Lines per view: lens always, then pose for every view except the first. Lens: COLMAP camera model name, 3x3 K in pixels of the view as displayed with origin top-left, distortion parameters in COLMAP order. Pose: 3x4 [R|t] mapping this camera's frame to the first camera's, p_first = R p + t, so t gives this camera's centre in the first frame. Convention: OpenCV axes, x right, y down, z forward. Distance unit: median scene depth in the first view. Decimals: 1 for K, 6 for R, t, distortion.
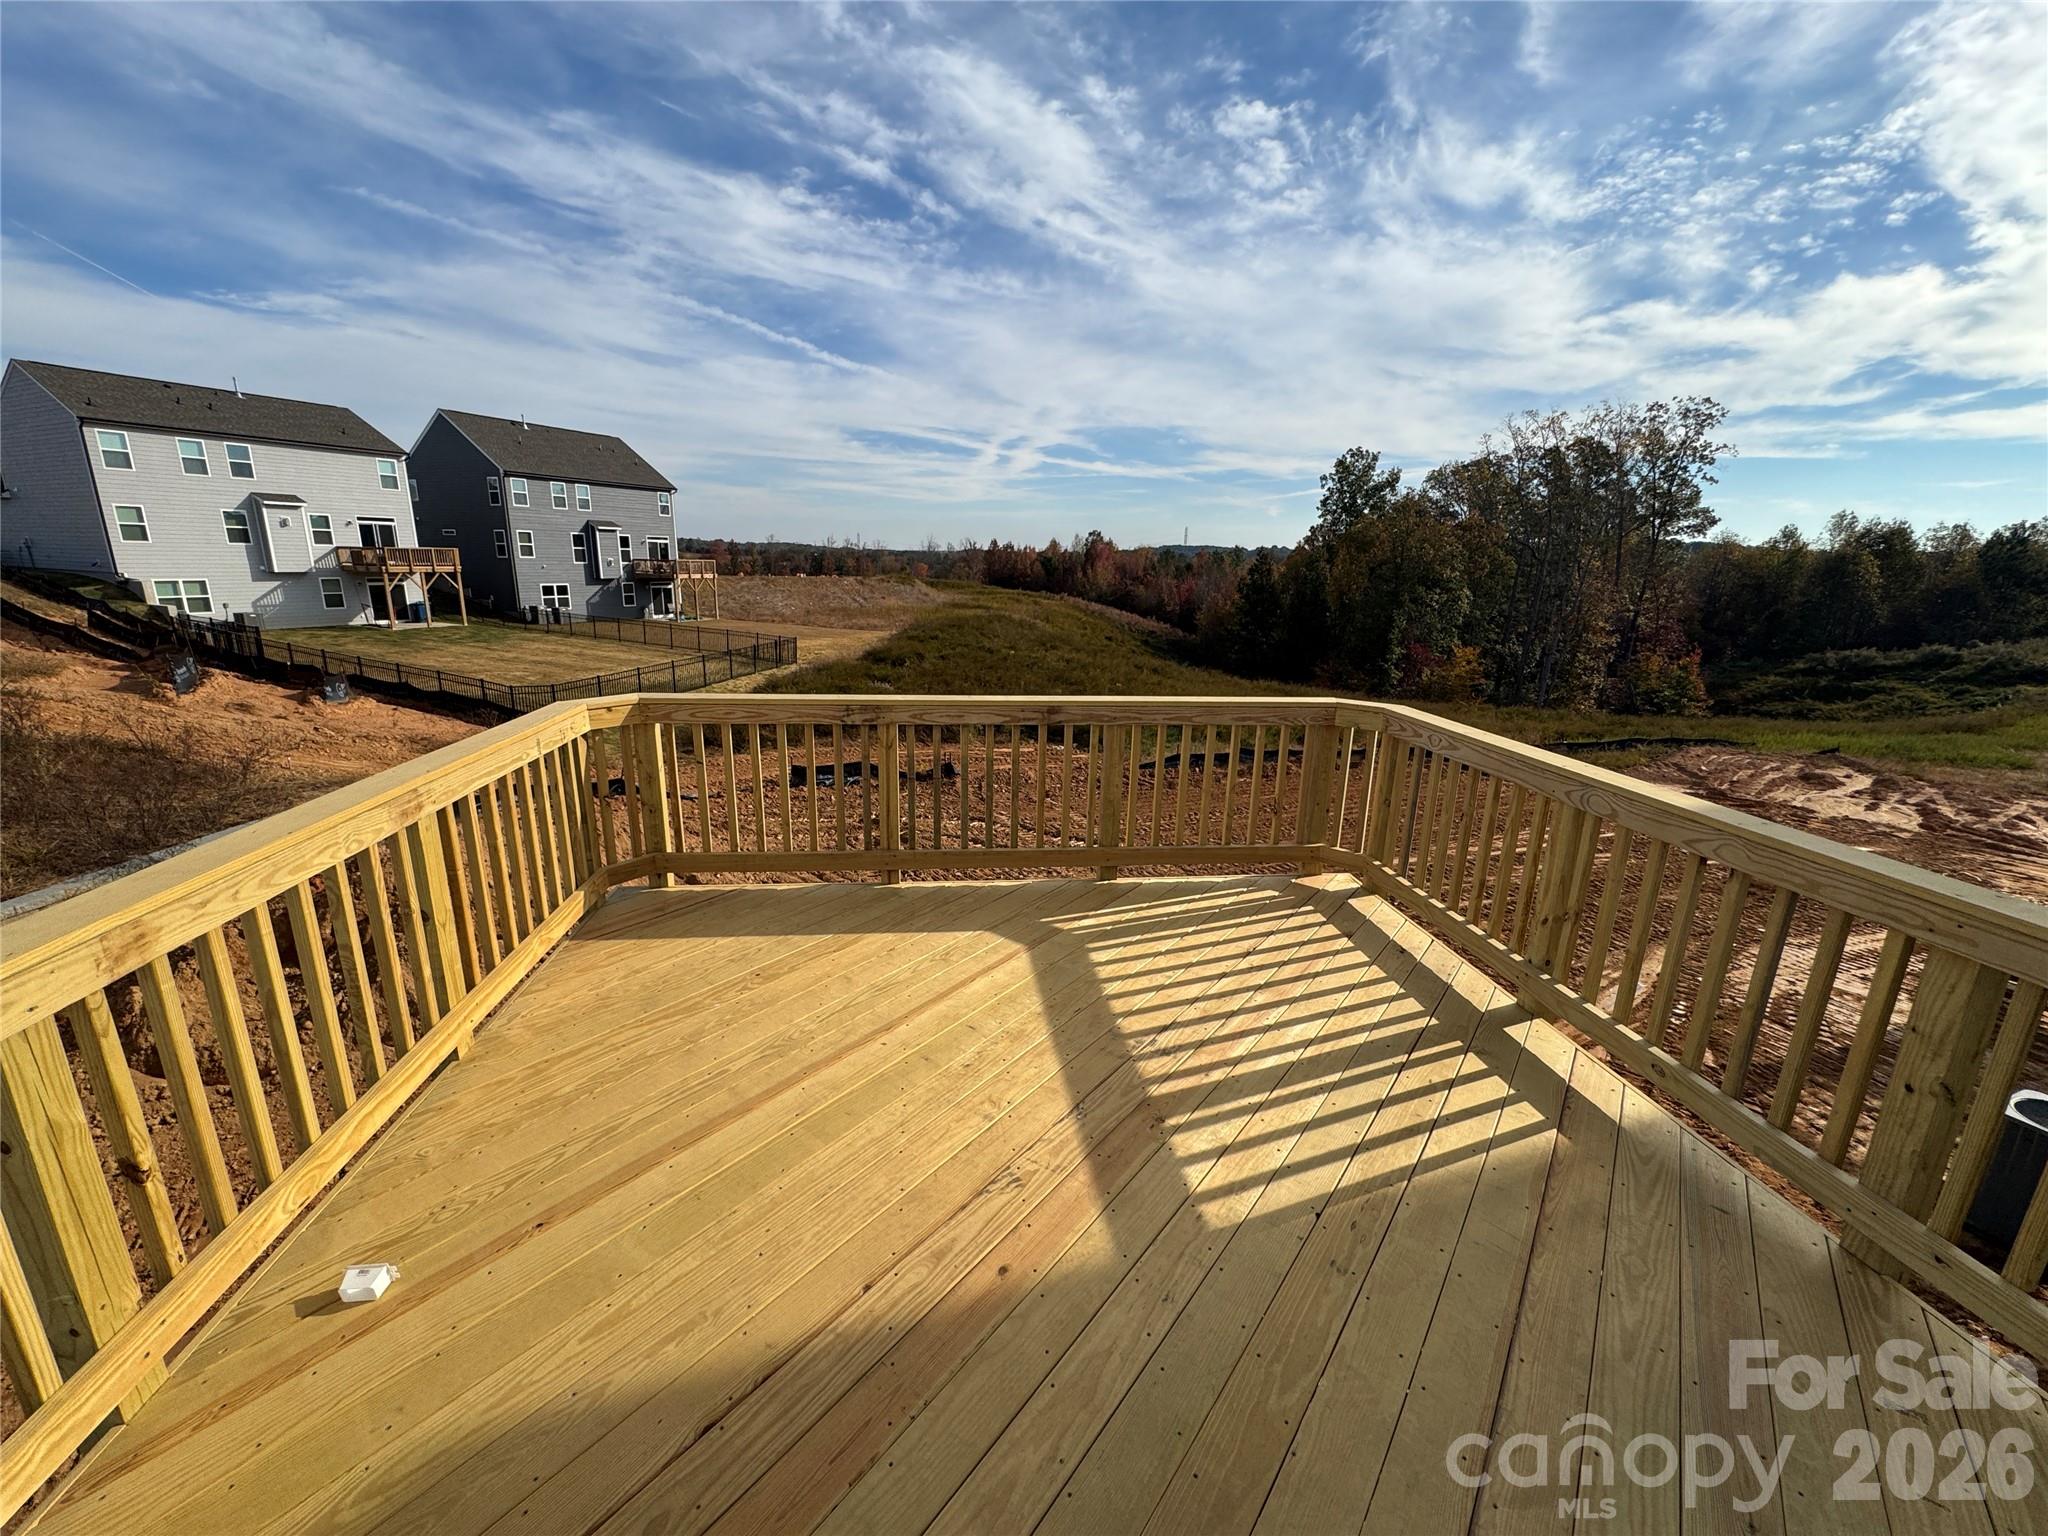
lens RADIAL K [[814.0, 0, 1018.5], [0, 814.0, 762.5], [0, 0, 1]] dist [-0.003818, 0.000805]
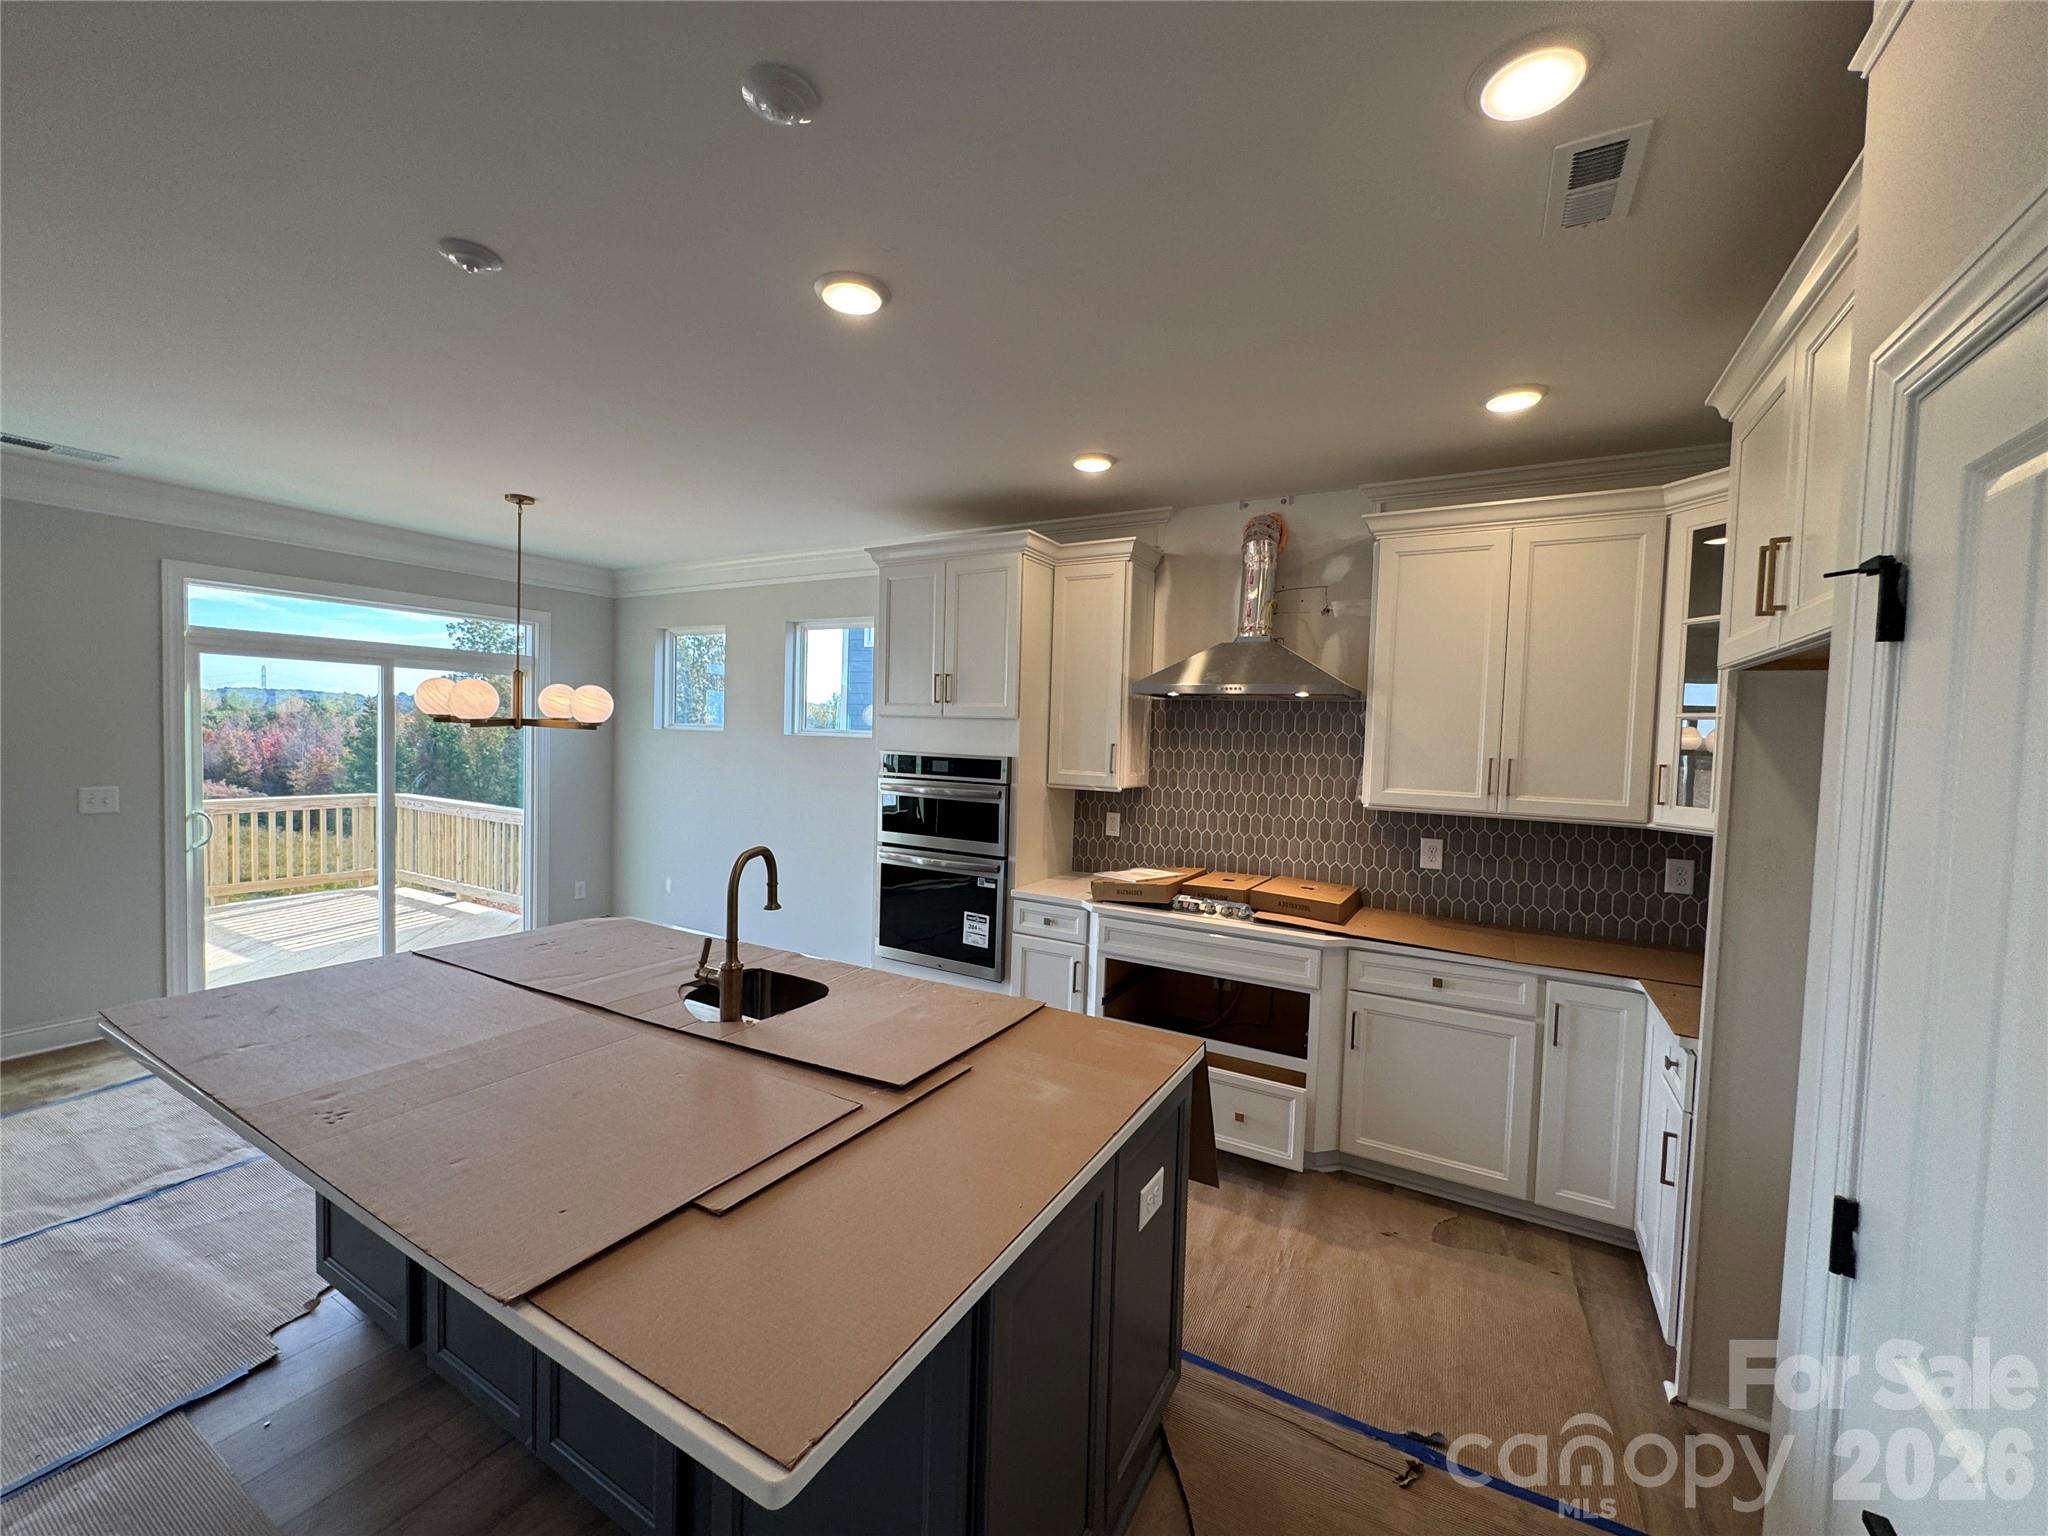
lens RADIAL K [[814.0, 0, 1024.3], [0, 814.0, 766.4], [0, 0, 1]] dist [-0.003818, 0.000805]
pose [[0.584145, -0.036324, 0.810836, -0.021468], [0.179165, 0.980126, -0.085167, 0.023555], [-0.791628, 0.195024, 0.579043, -0.108221]]
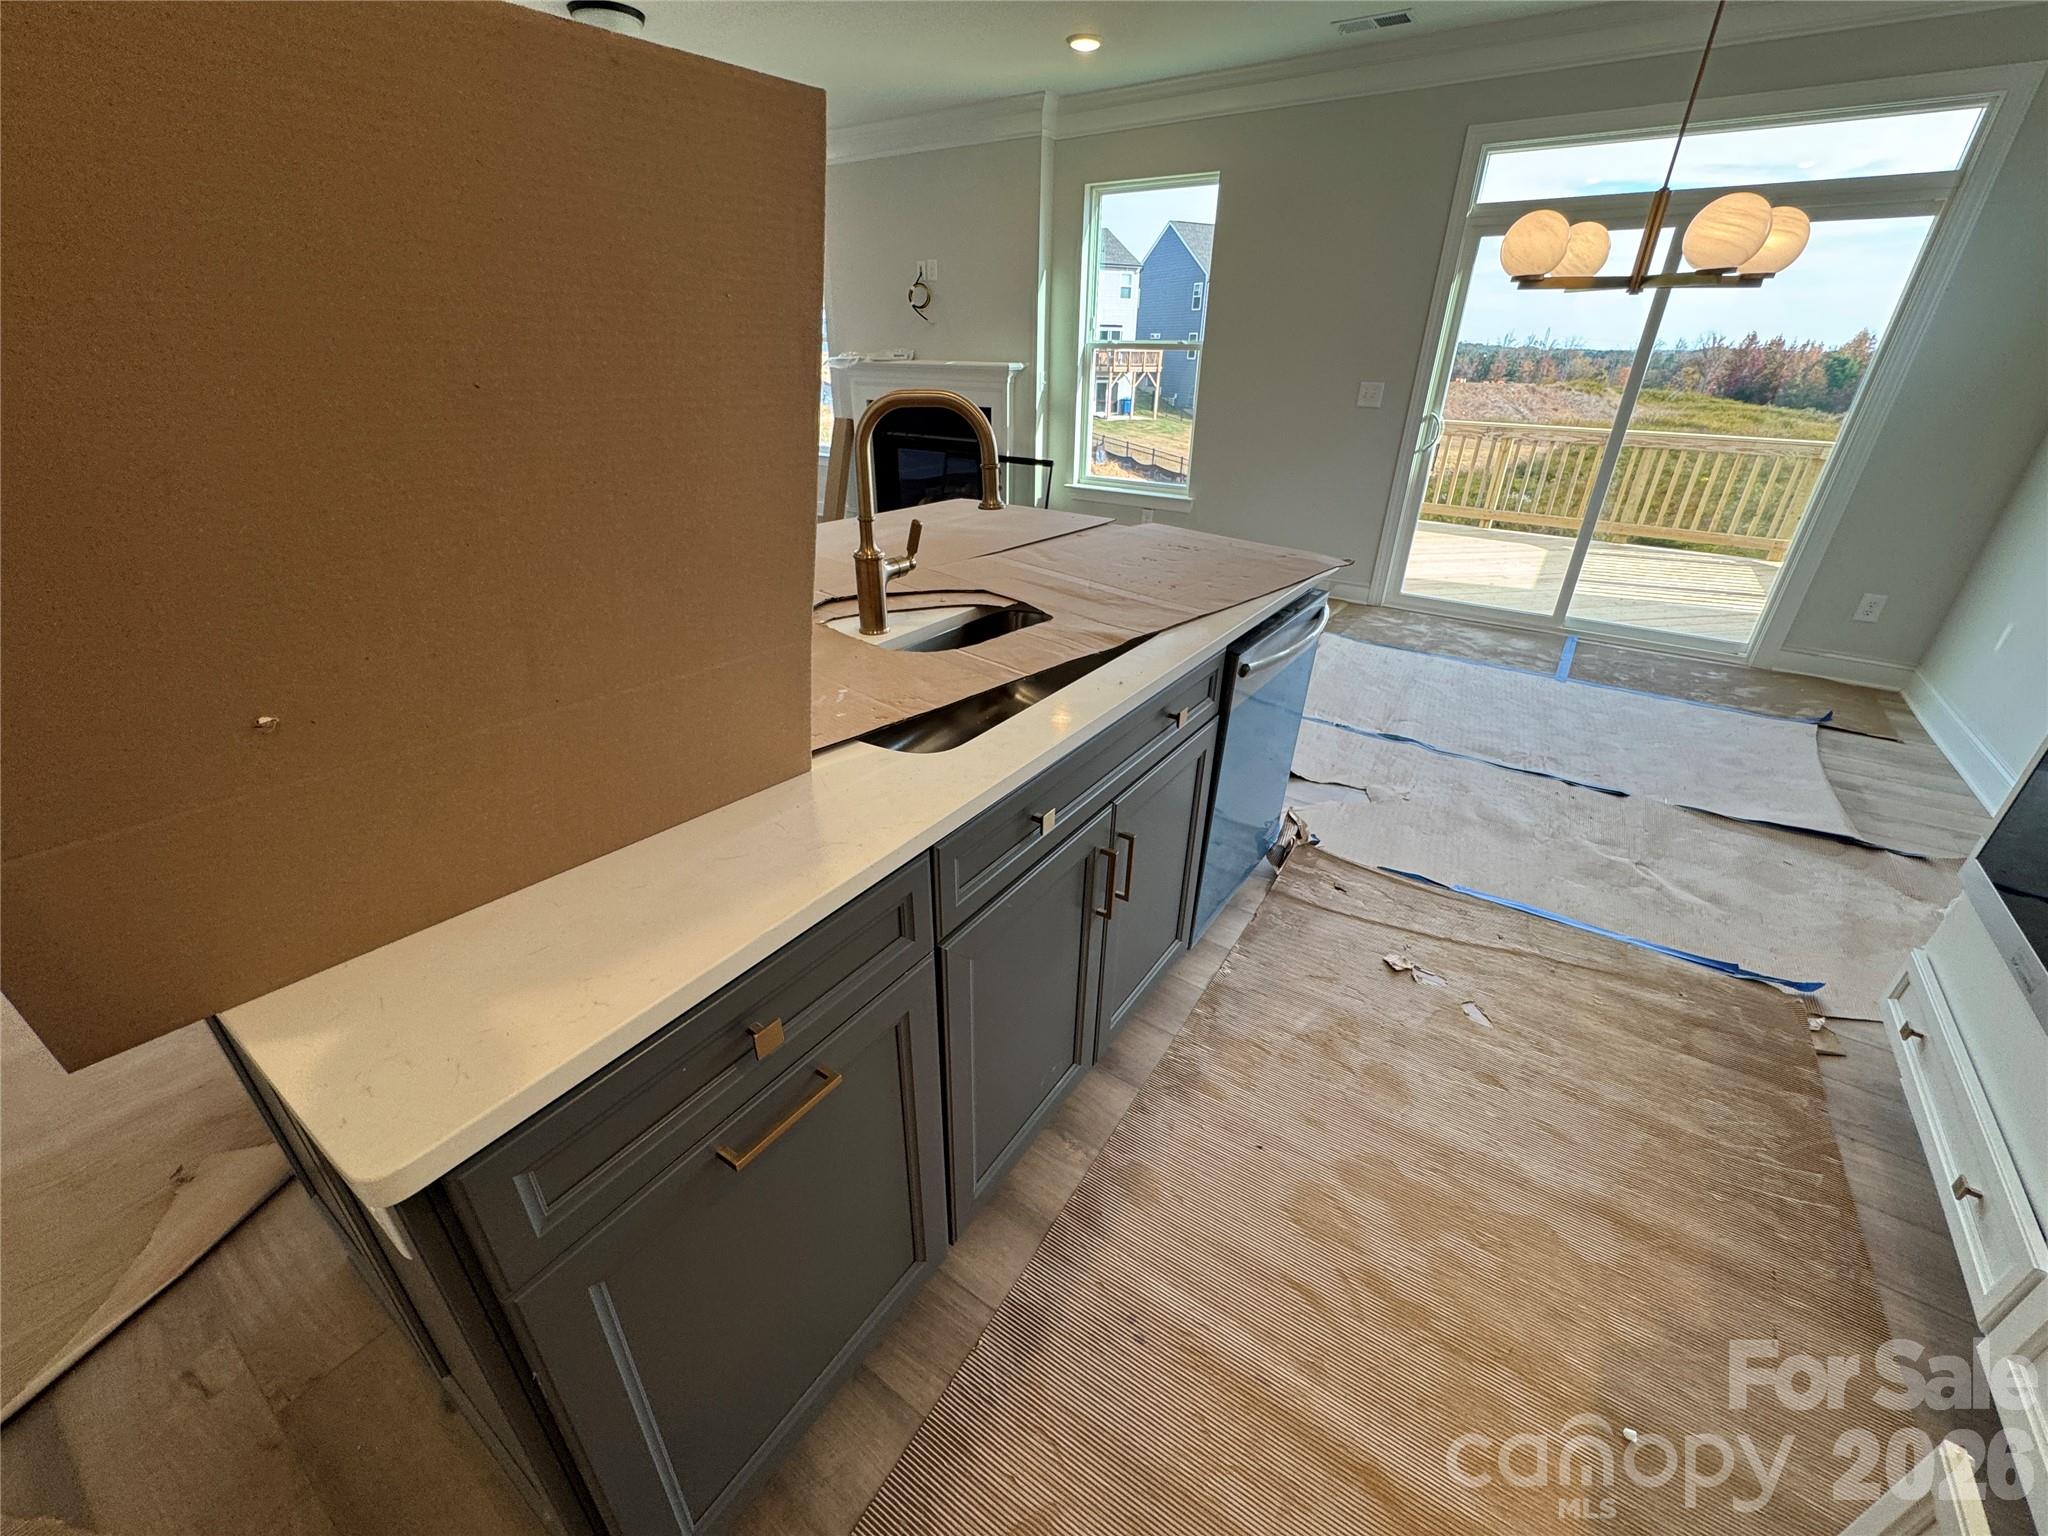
lens RADIAL K [[814.0, 0, 1020.9], [0, 814.0, 763.2], [0, 0, 1]] dist [-0.003818, 0.000805]
pose [[0.758916, 0.286311, -0.584870, 0.022217], [-0.156113, 0.951959, 0.263444, 0.025536], [0.632199, -0.108626, 0.767154, -0.092922]]
